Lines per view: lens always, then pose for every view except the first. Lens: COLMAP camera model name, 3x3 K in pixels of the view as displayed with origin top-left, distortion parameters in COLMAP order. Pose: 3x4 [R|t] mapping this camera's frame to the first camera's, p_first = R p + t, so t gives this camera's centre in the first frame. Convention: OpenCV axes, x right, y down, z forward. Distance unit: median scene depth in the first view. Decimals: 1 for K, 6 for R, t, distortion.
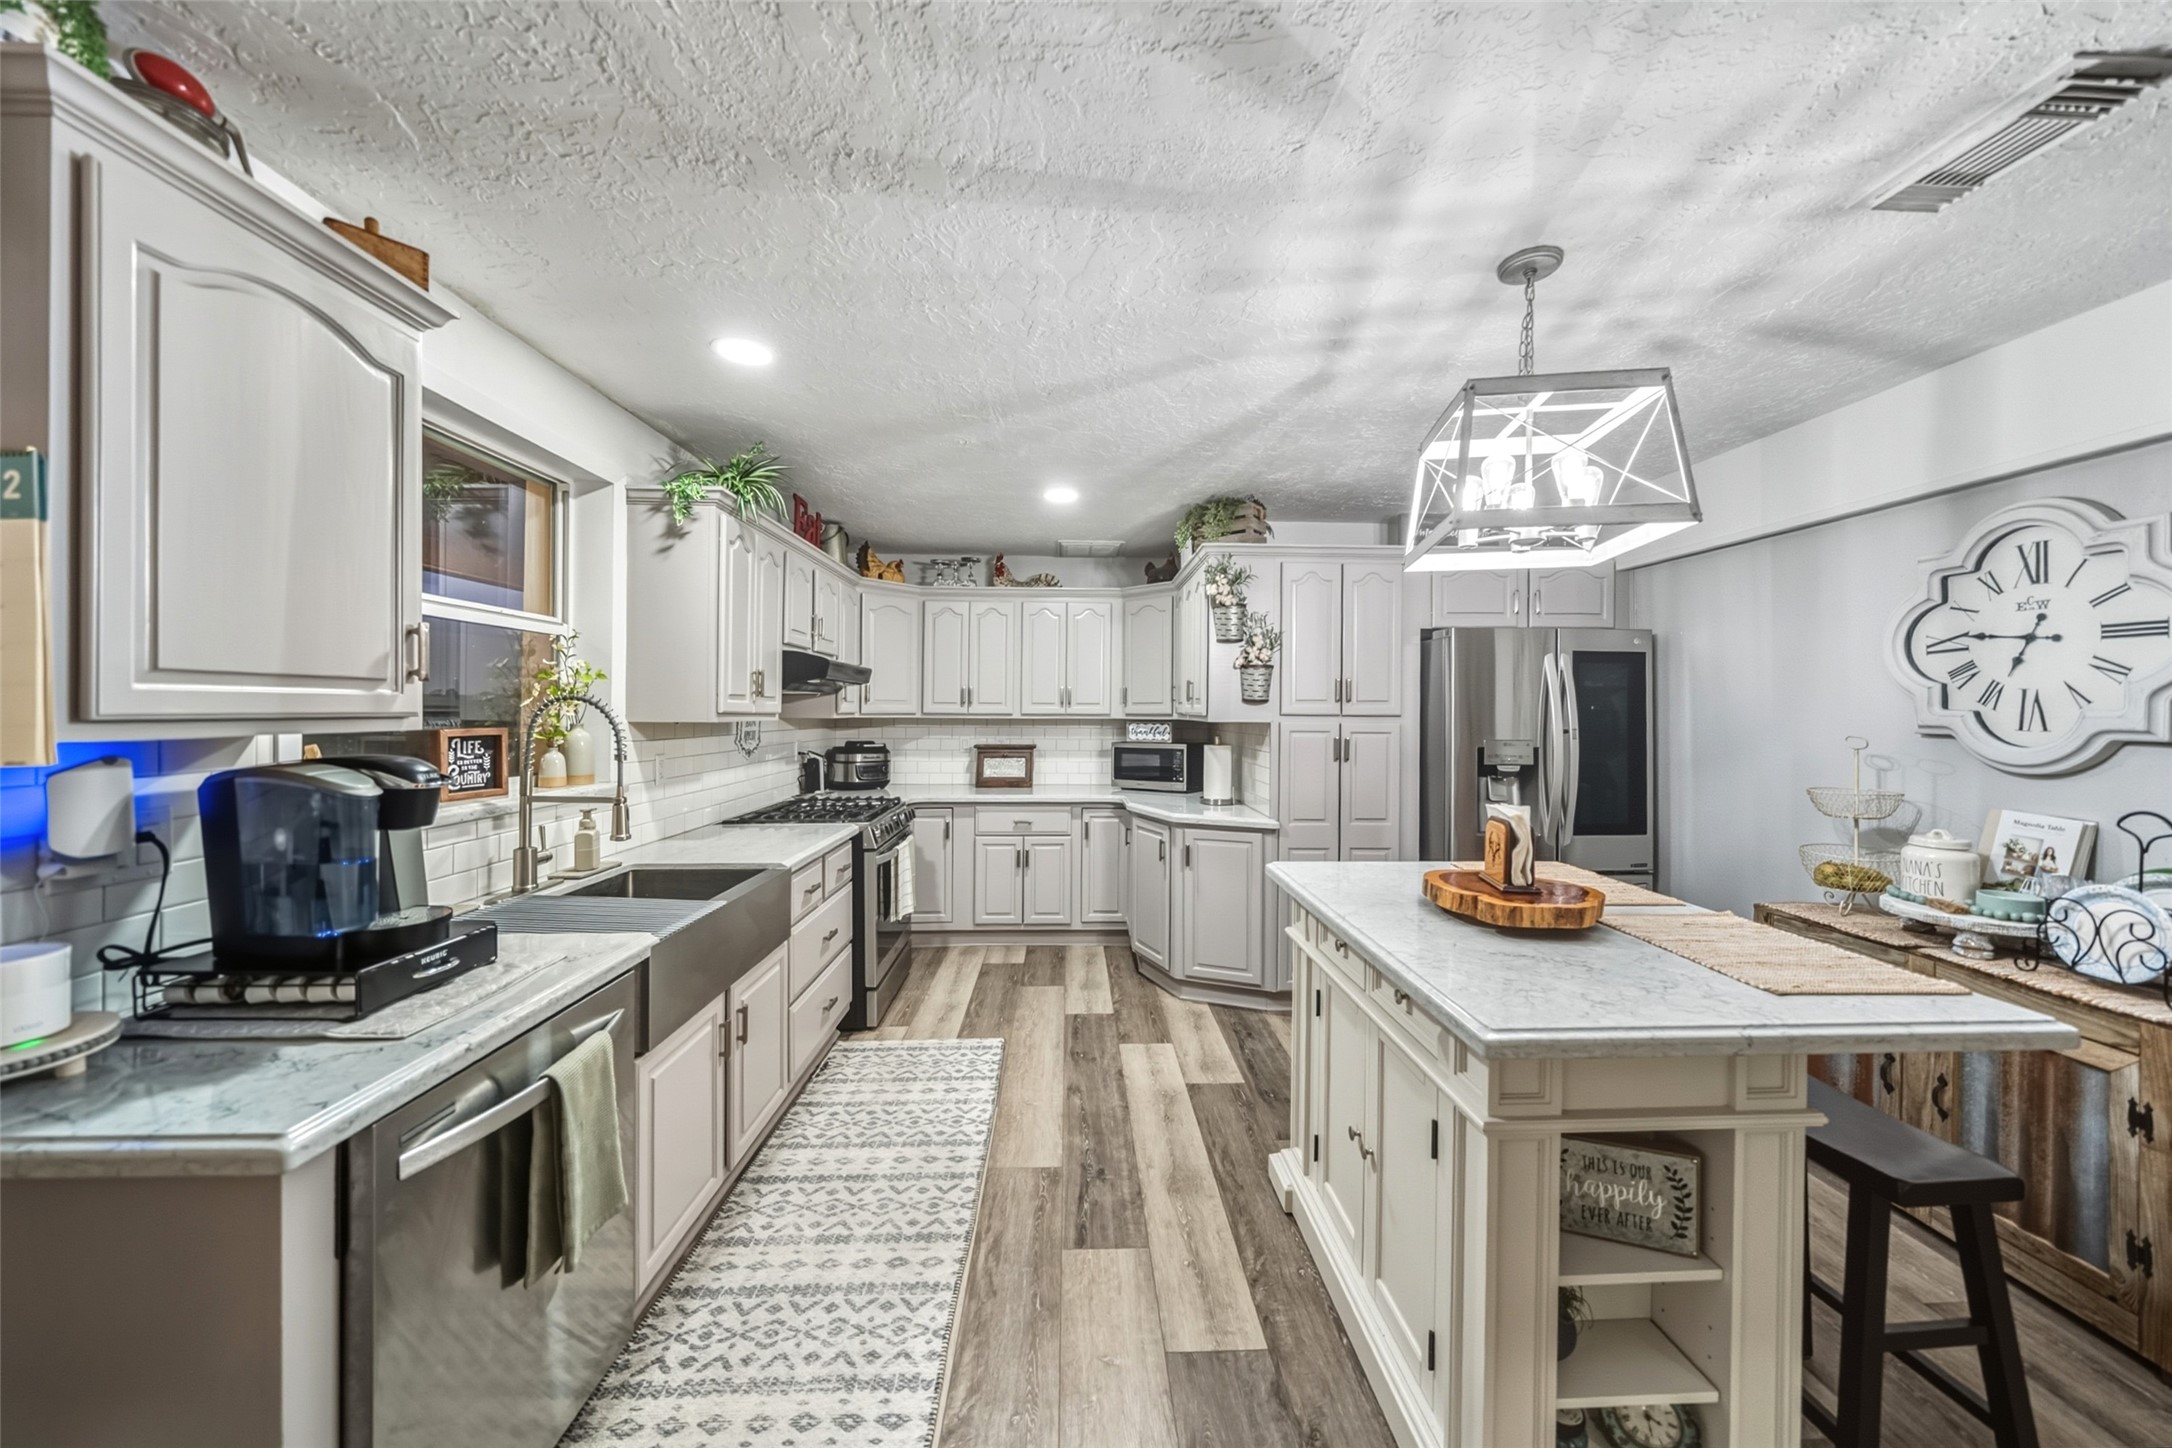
lens RADIAL K [[755.5, 0, 1095.6], [0, 755.5, 709.1], [0, 0, 1]] dist [-0.004548, 0.000187]
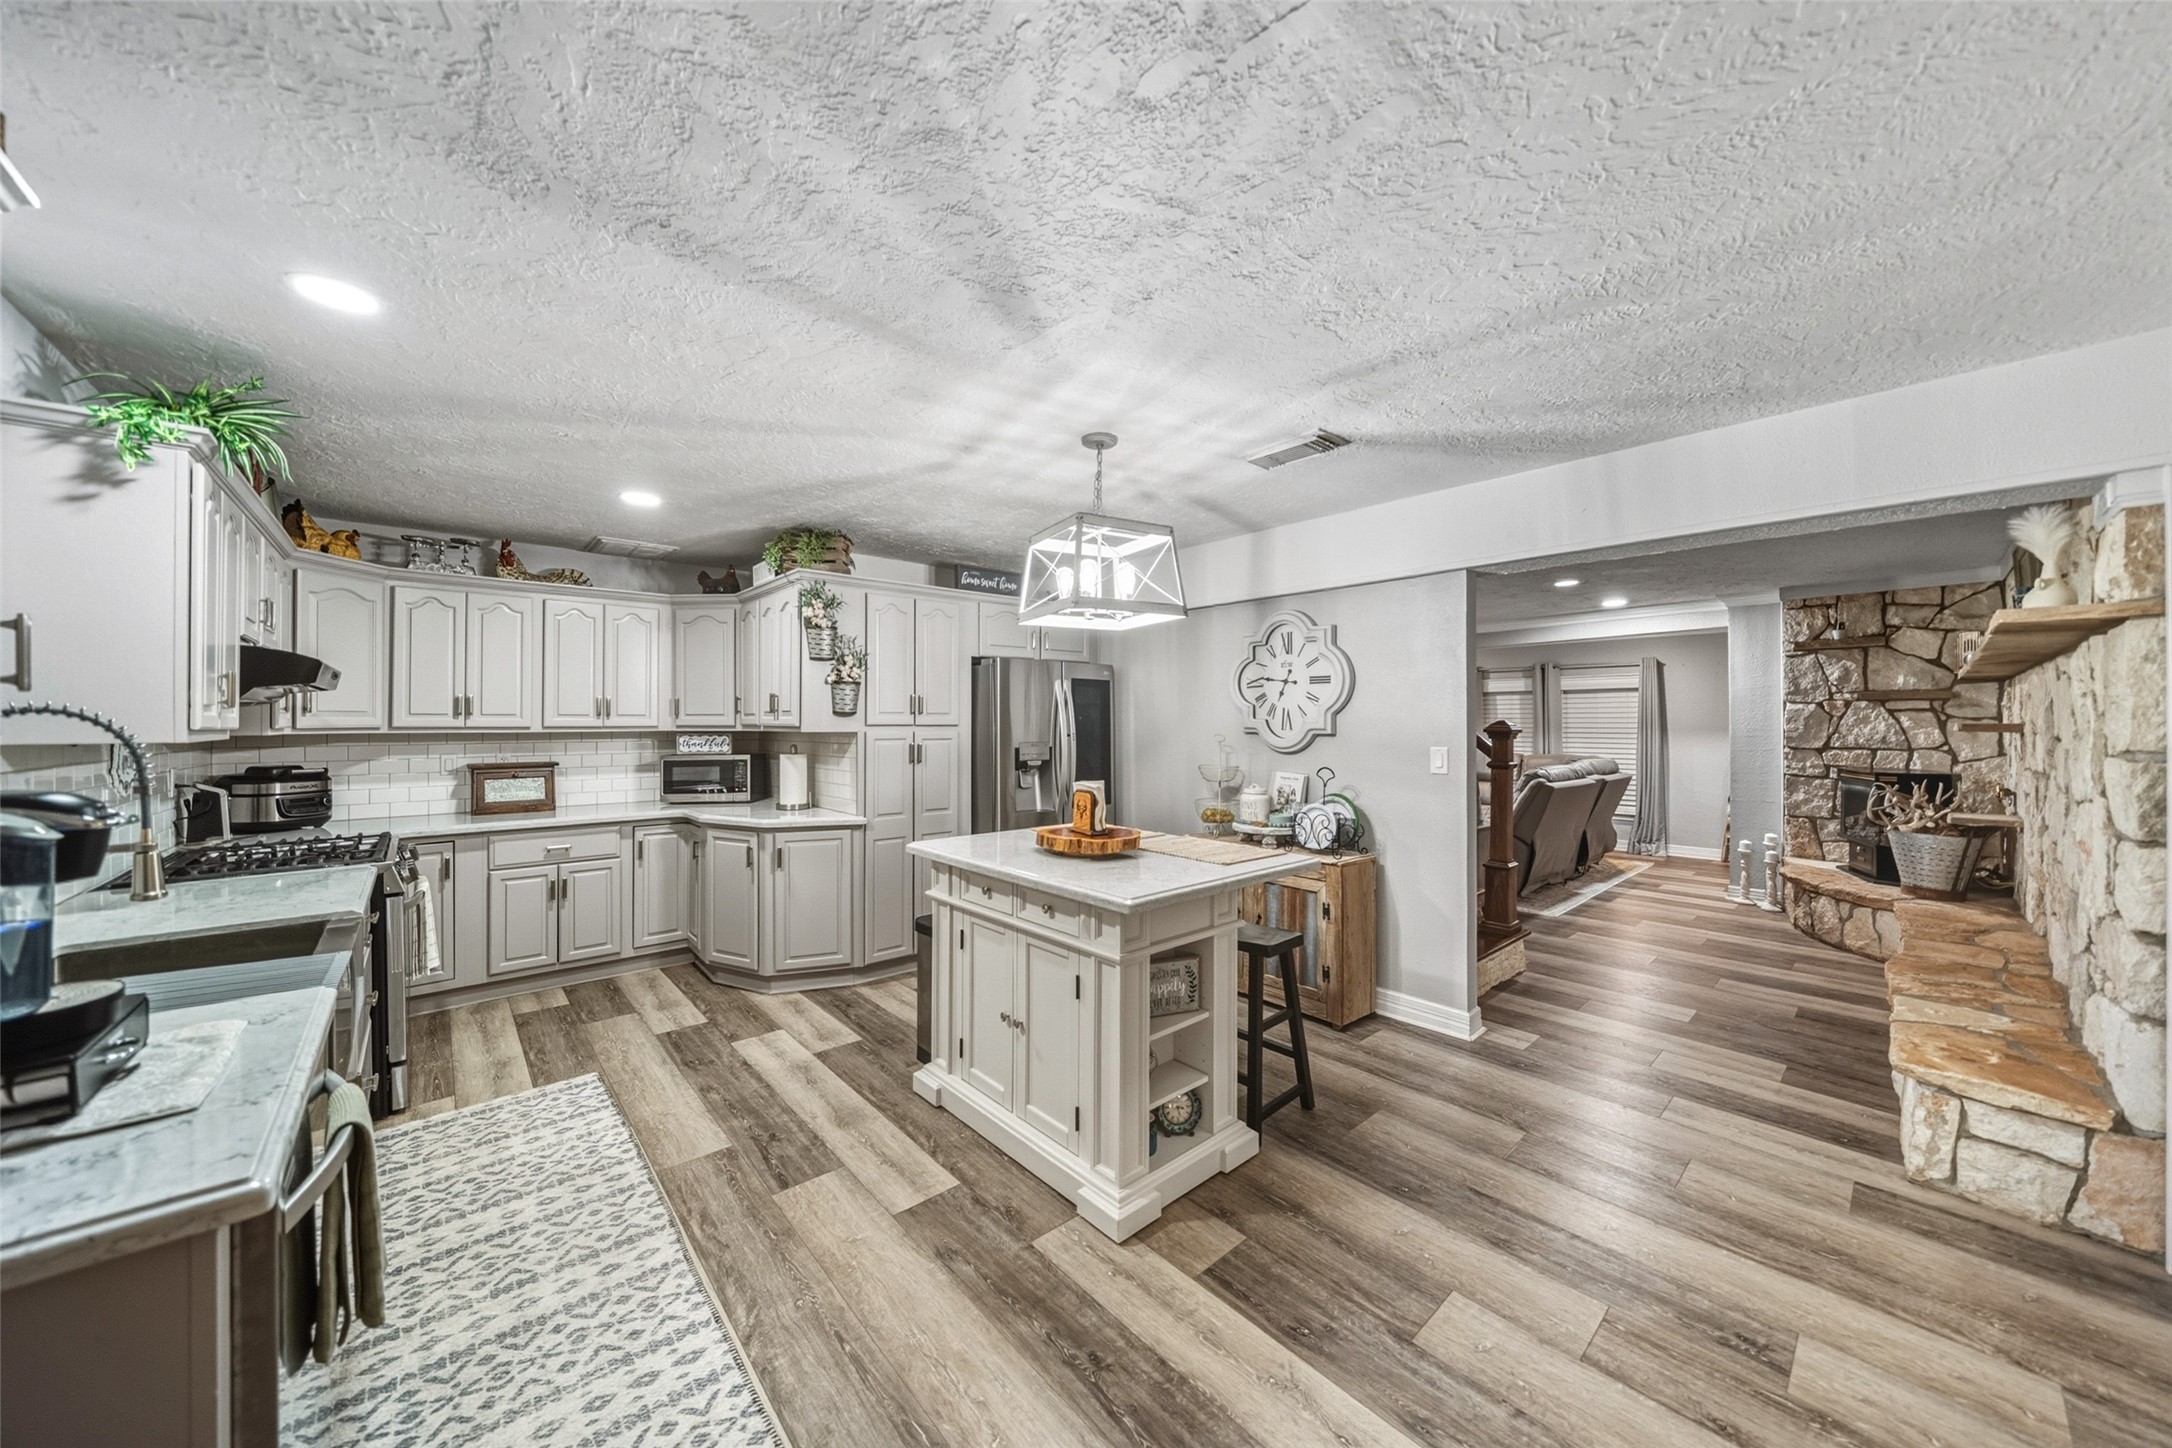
lens RADIAL K [[752.3, 0, 1089.9], [0, 752.3, 721.9], [0, 0, 1]] dist [-0.001197, -0.000055]
pose [[0.773165, -0.006839, 0.634169, -0.283051], [0.003885, 0.999974, 0.006047, -0.003862], [-0.634193, -0.002212, 0.773171, -0.134745]]
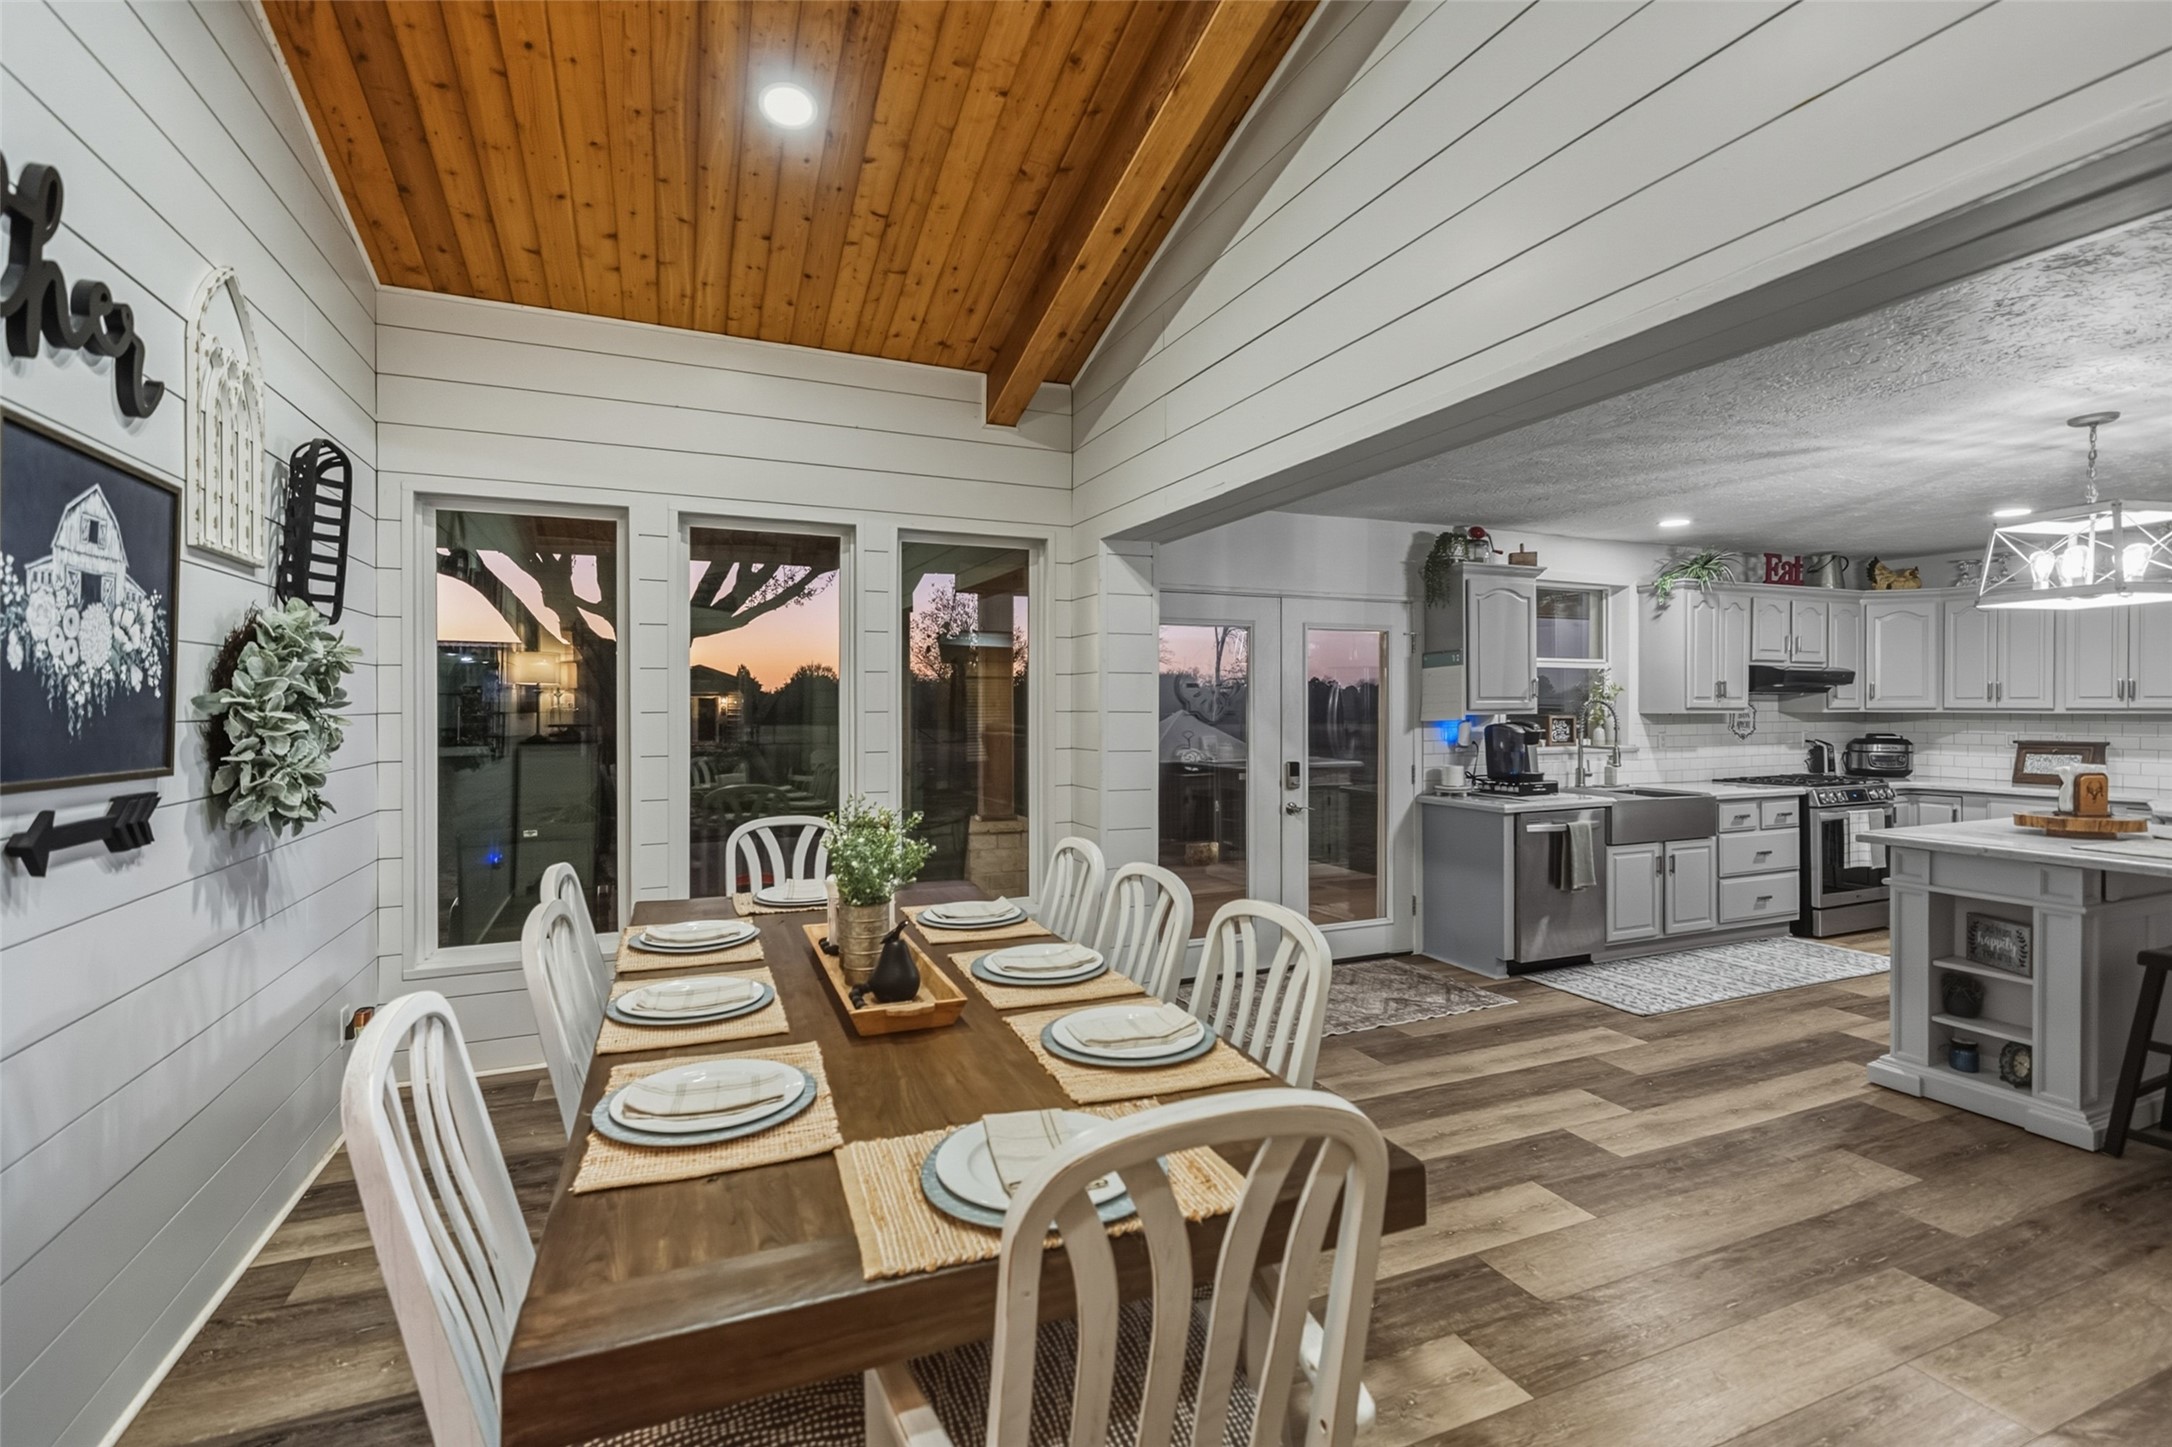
lens RADIAL K [[973.4, 0, 1092.0], [0, 973.4, 711.6], [0, 0, 1]] dist [-0.001664, -0.000342]
pose [[0.355095, -0.001150, -0.934829, 1.083124], [0.006690, 0.999977, 0.001310, 0.000694], [0.934806, -0.006719, 0.355095, -1.047895]]
